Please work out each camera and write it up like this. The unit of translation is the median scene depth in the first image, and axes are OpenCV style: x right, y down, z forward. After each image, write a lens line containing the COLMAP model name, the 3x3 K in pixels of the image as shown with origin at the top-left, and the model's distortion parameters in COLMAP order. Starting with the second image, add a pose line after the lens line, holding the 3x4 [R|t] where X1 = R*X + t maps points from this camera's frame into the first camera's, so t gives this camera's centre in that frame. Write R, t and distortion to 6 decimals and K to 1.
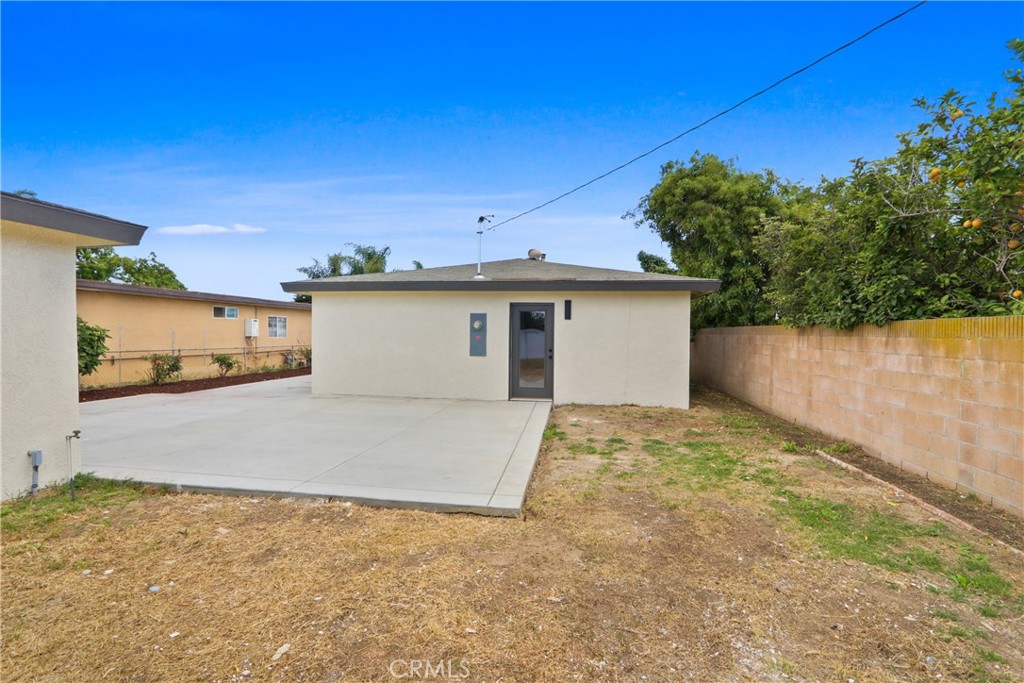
lens RADIAL K [[479.0, 0, 522.2], [0, 479.0, 344.5], [0, 0, 1]] dist [-0.013622, 0.000695]
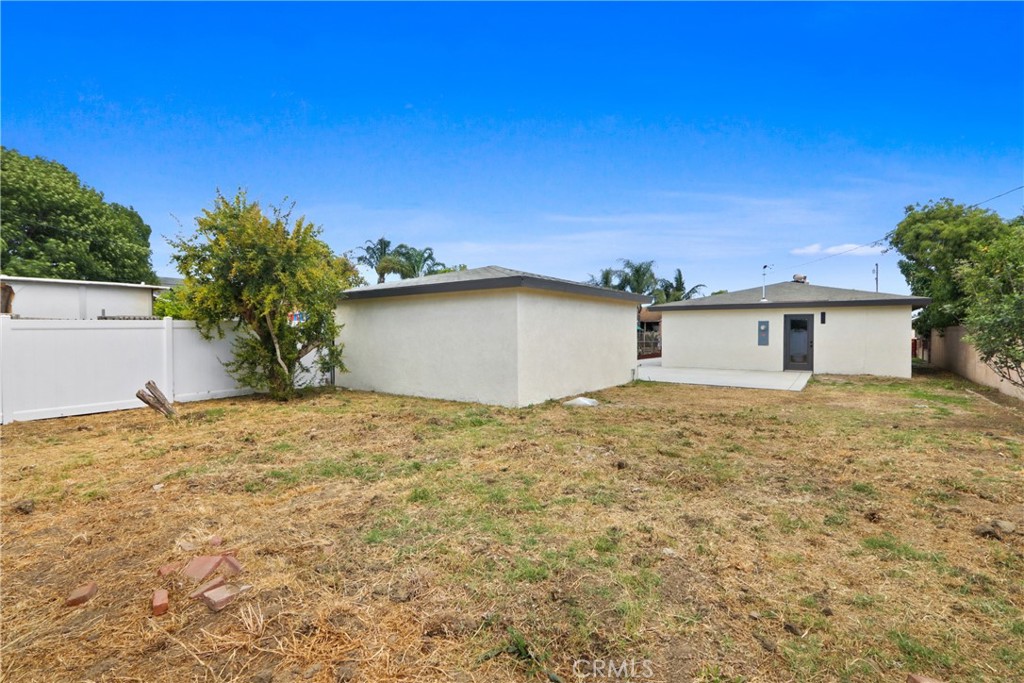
lens RADIAL K [[479.0, 0, 522.2], [0, 479.0, 344.5], [0, 0, 1]] dist [-0.013622, 0.000695]
pose [[0.884605, -0.003365, -0.466329, -0.058396], [0.004016, 0.999992, 0.000403, 0.016085], [0.466324, -0.002229, 0.884611, -0.949588]]
